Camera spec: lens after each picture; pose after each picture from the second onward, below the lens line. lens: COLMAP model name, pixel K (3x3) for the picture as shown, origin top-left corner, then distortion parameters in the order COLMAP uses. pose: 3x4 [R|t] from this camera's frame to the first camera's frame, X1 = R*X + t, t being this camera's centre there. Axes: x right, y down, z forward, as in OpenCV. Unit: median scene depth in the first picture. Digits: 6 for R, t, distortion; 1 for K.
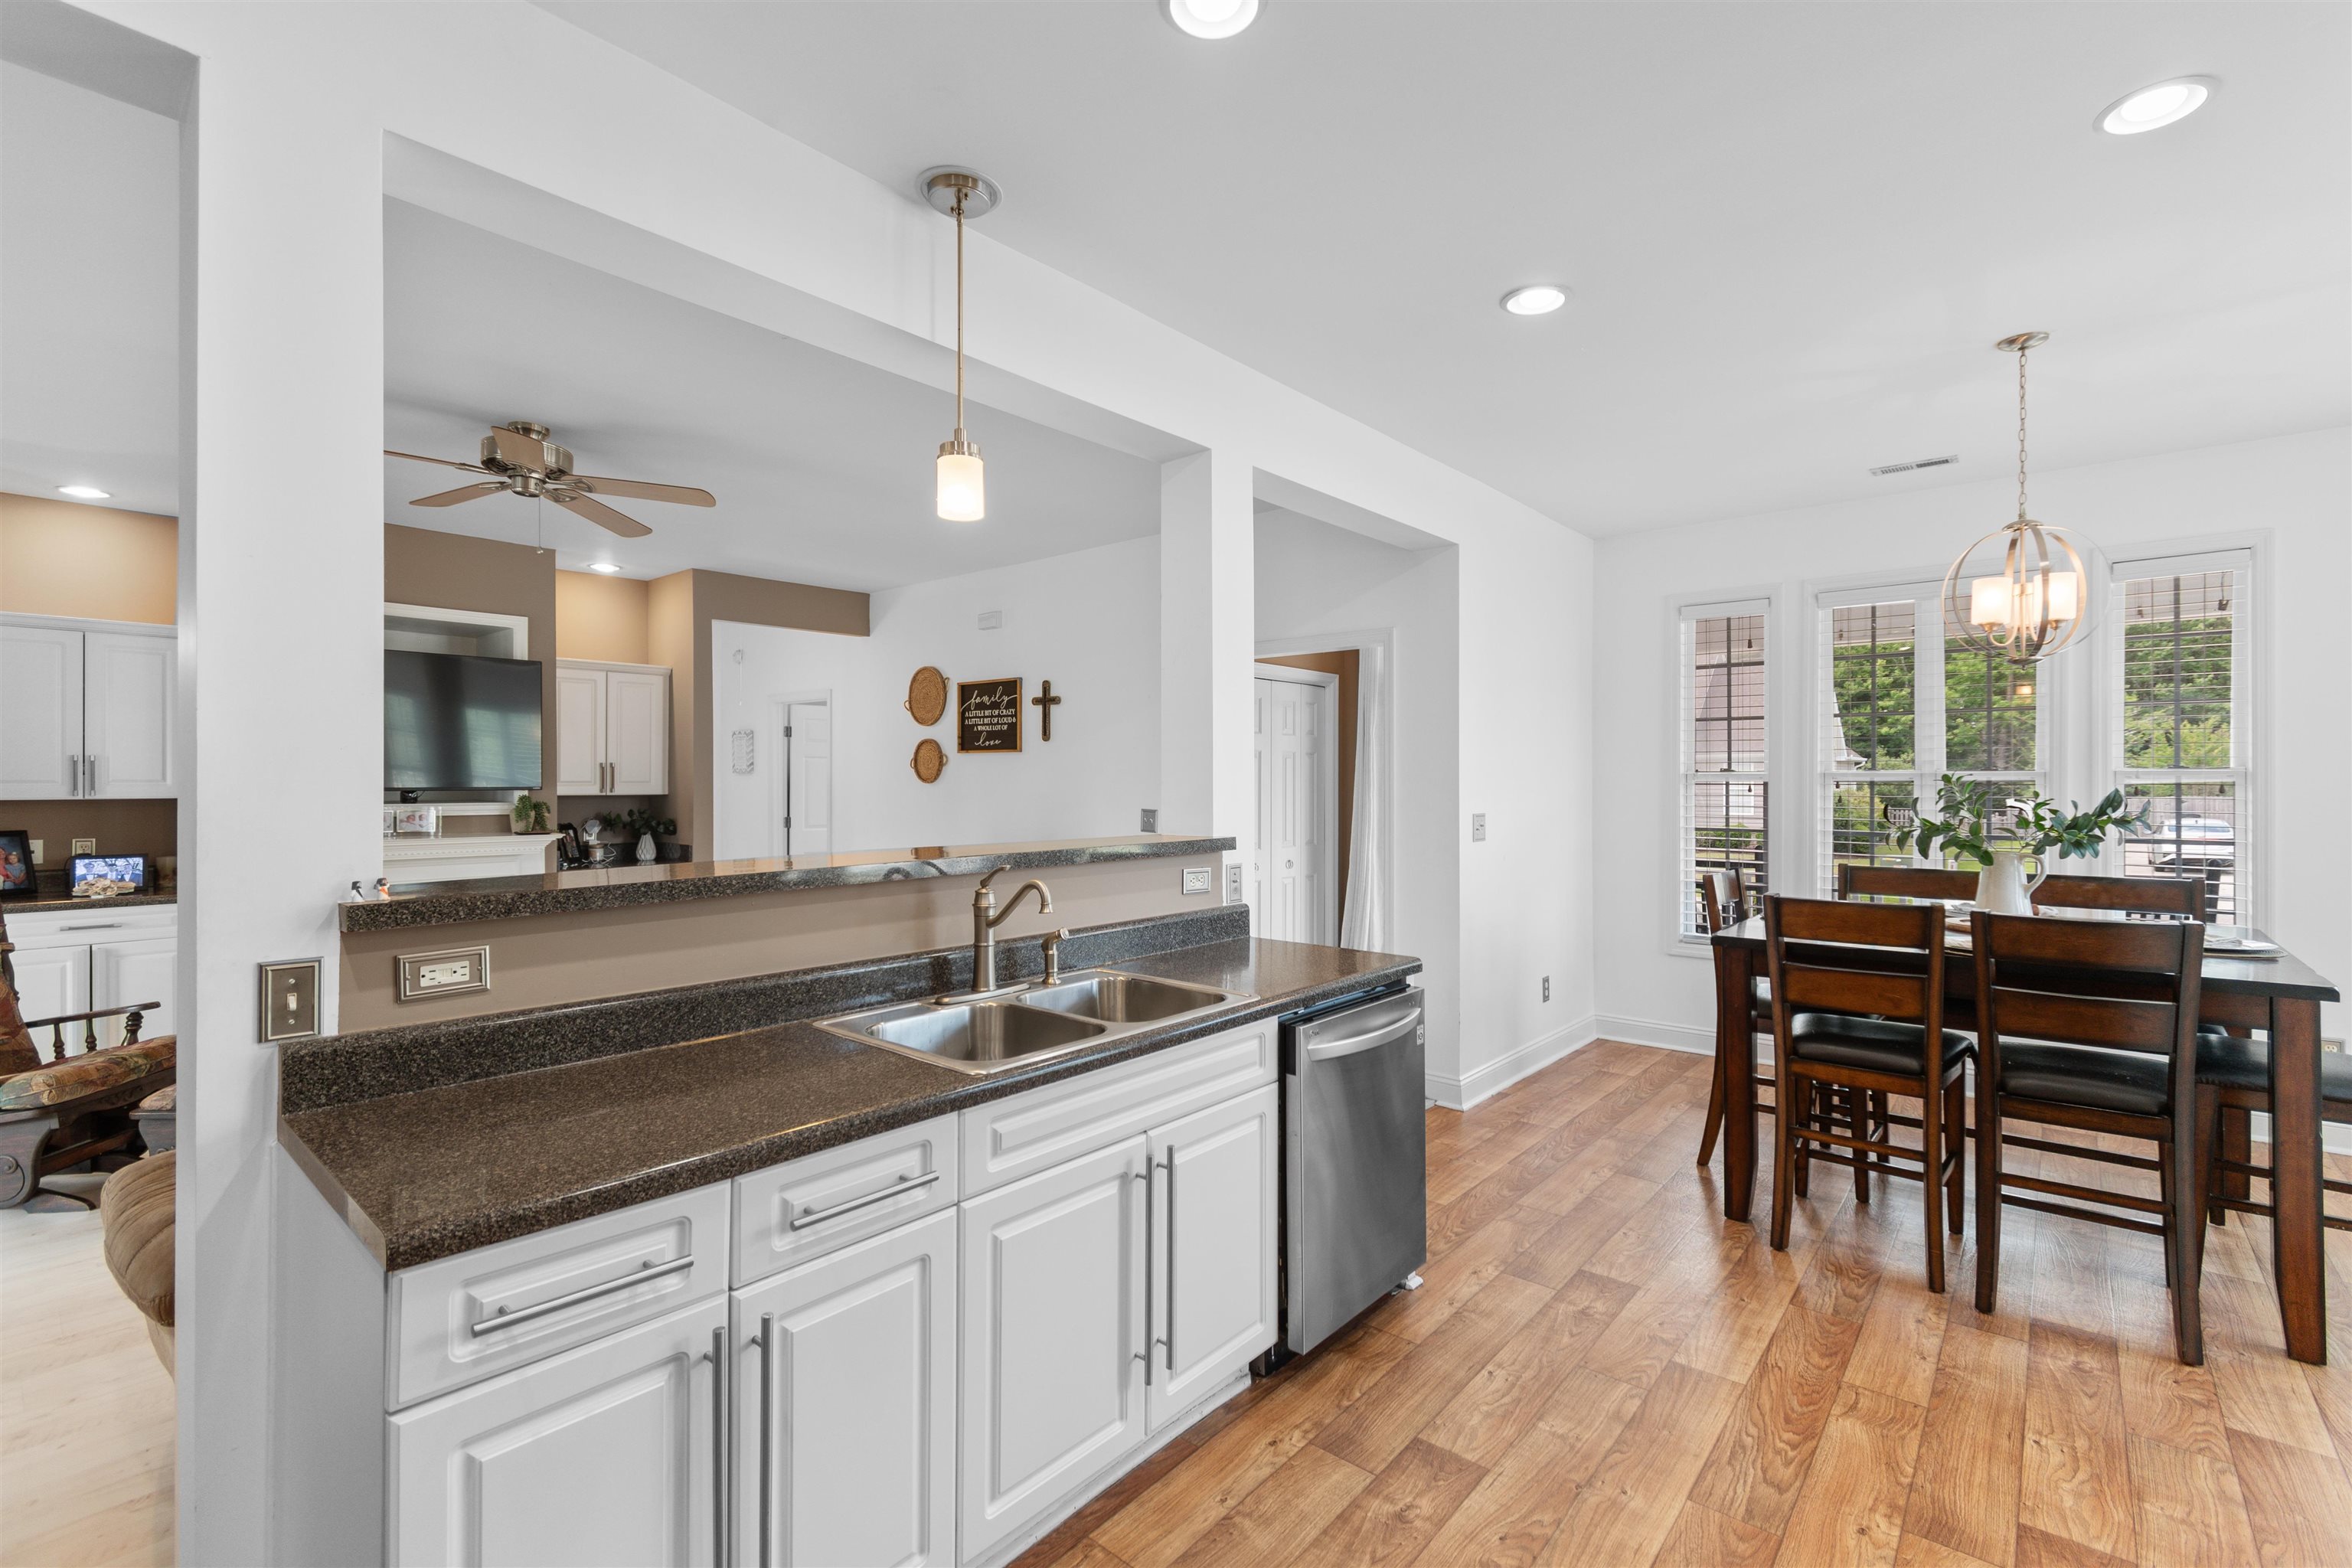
lens RADIAL K [[1033.0, 0, 1166.6], [0, 1033.0, 780.1], [0, 0, 1]] dist [-0.001976, -0.000008]
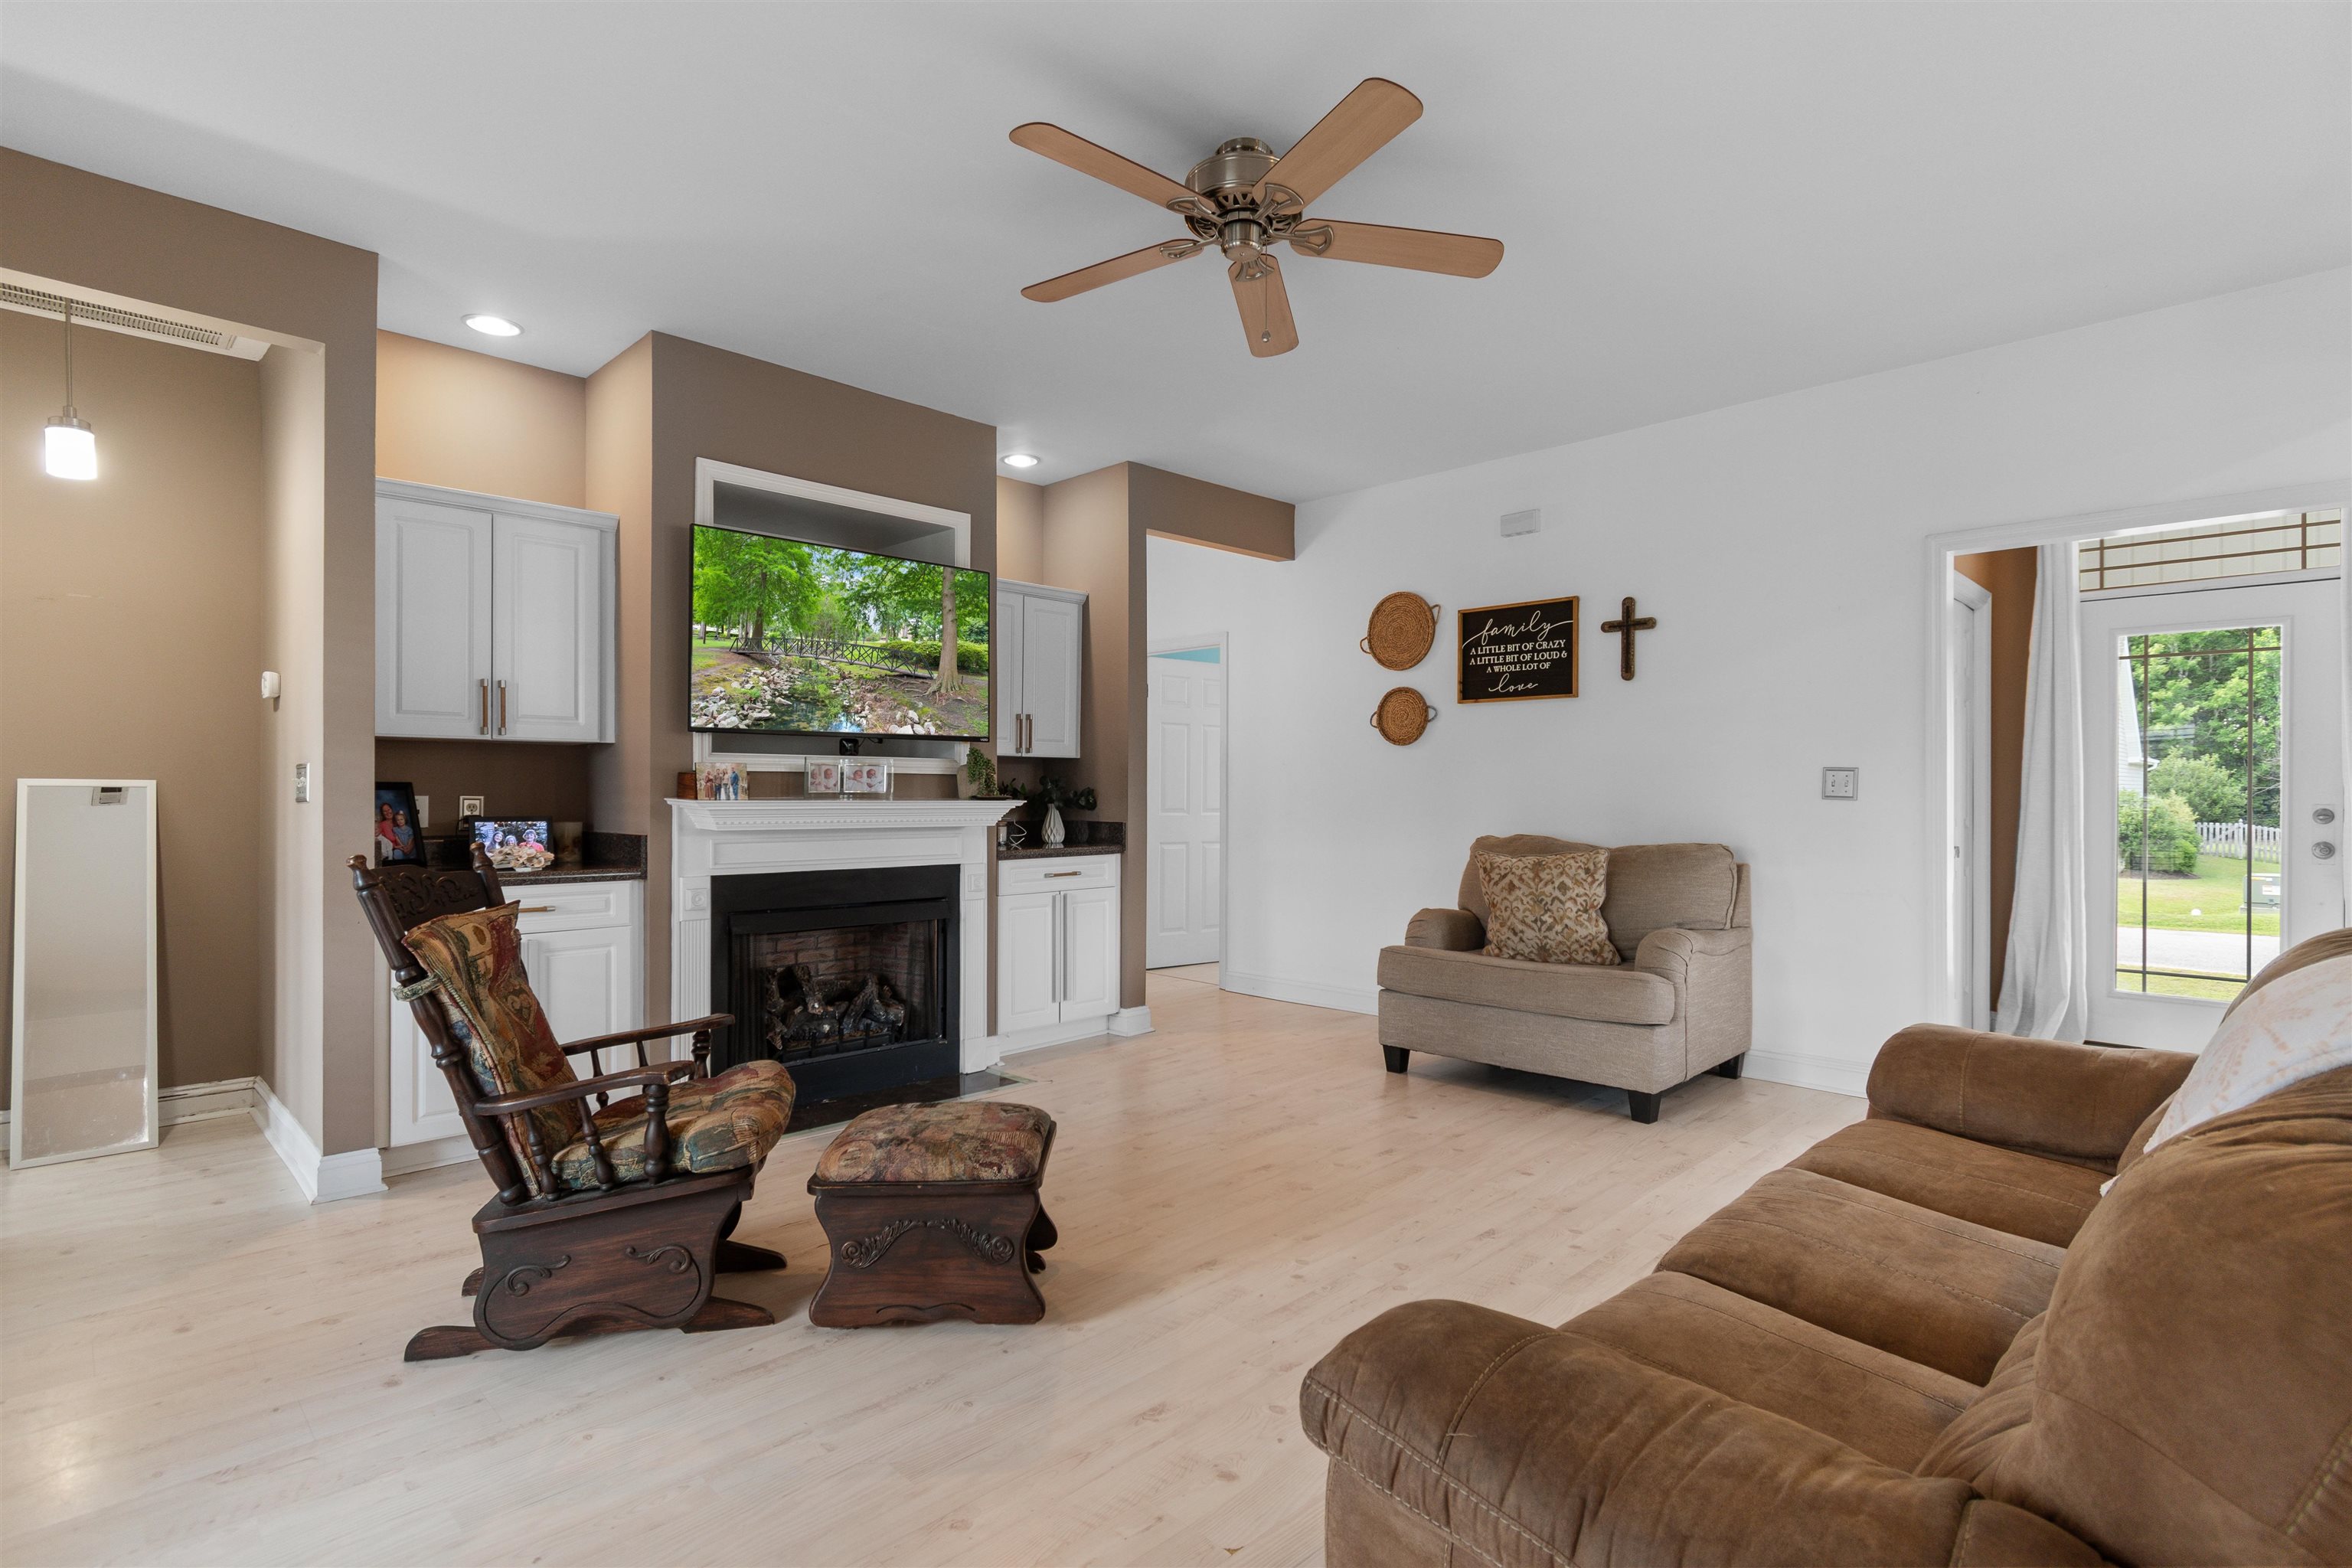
lens RADIAL K [[1126.7, 0, 1183.8], [0, 1126.7, 788.4], [0, 0, 1]] dist [0.000174, -0.000010]
pose [[0.994848, 0.003595, -0.101312, -0.335481], [-0.003189, 0.999986, 0.004168, 0.034788], [0.101325, -0.003824, 0.994846, 0.170985]]
